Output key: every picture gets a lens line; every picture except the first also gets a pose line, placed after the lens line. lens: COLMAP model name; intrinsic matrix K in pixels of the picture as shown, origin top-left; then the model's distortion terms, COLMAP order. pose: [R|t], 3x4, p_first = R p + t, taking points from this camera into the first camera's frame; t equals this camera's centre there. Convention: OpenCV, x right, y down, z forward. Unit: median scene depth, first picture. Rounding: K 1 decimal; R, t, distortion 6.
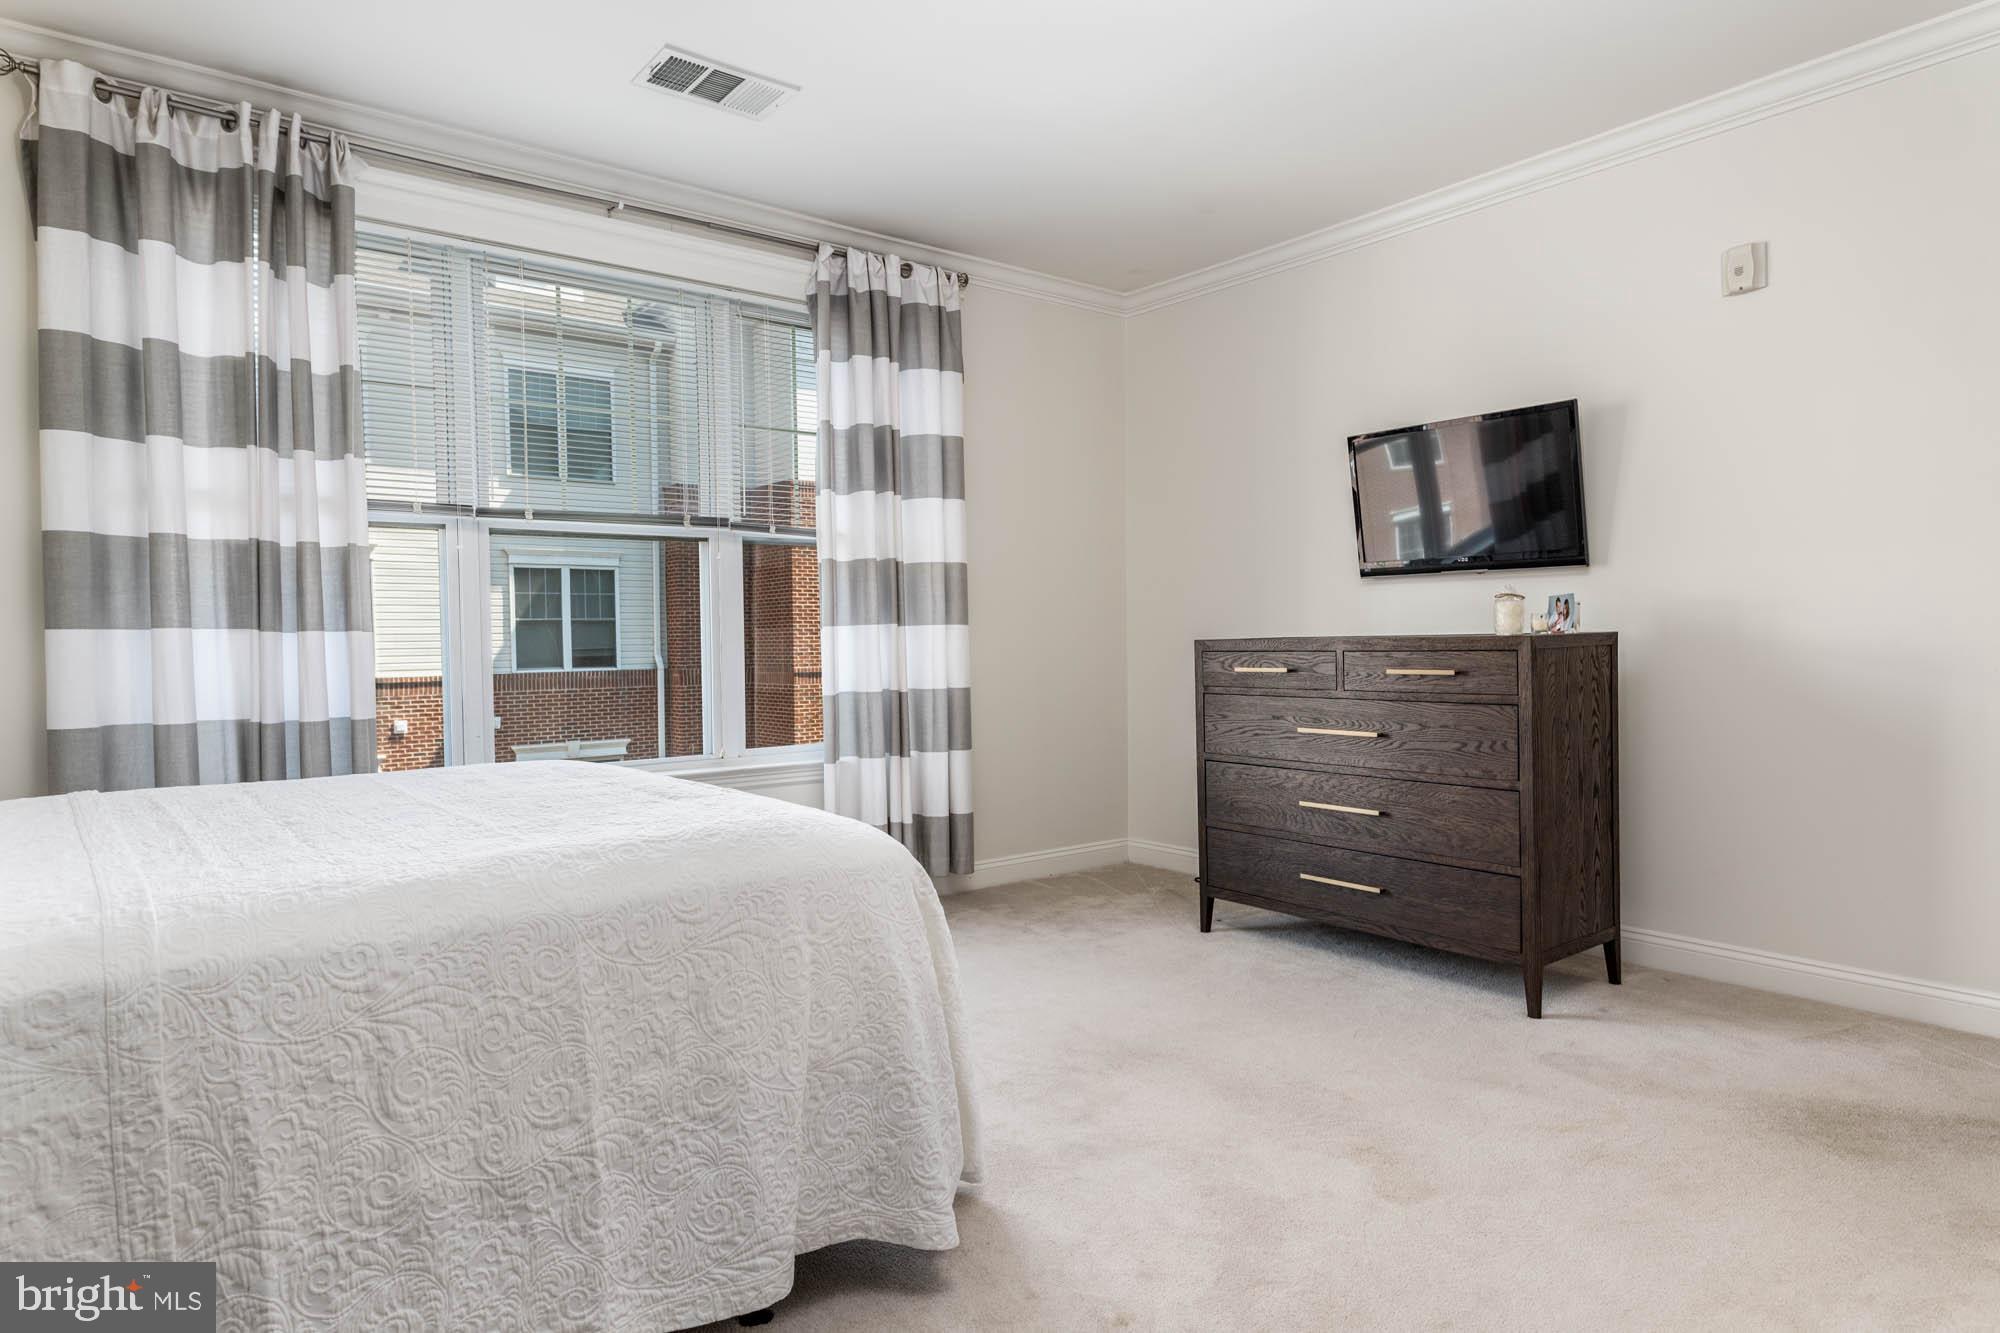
lens RADIAL K [[1156.7, 0, 994.5], [0, 1156.7, 657.2], [0, 0, 1]] dist [0.000701, -0.001544]
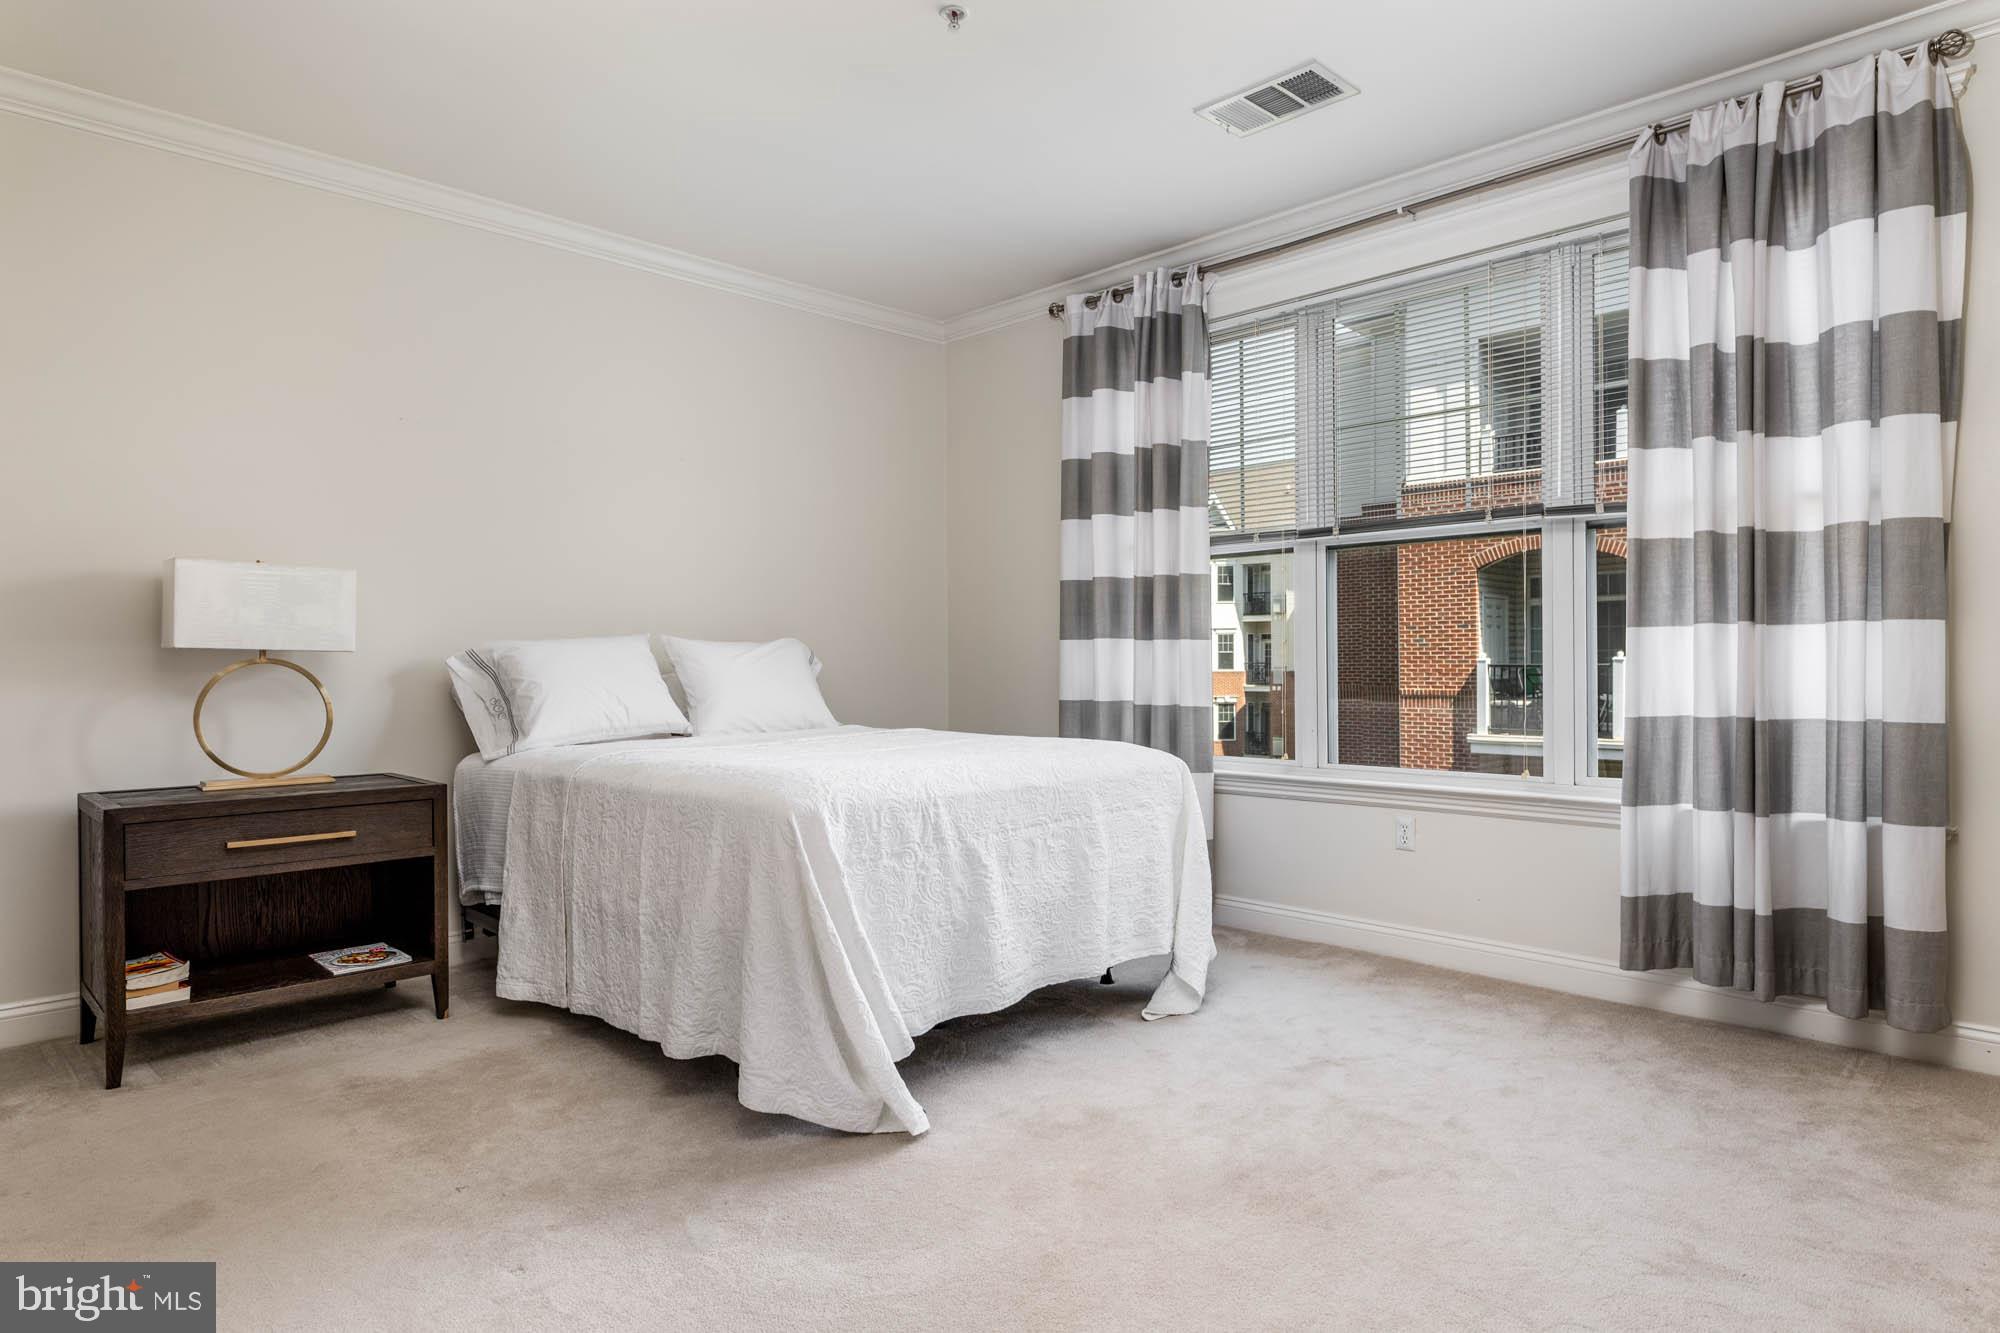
lens RADIAL K [[1125.7, 0, 1000.0], [0, 1125.7, 666.5], [0, 0, 1]] dist [0.002641, 0.000283]
pose [[0.123926, 0.024555, -0.991988, 0.608774], [-0.005220, 0.999696, 0.024094, -0.018085], [0.992278, 0.002192, 0.124016, 0.539368]]
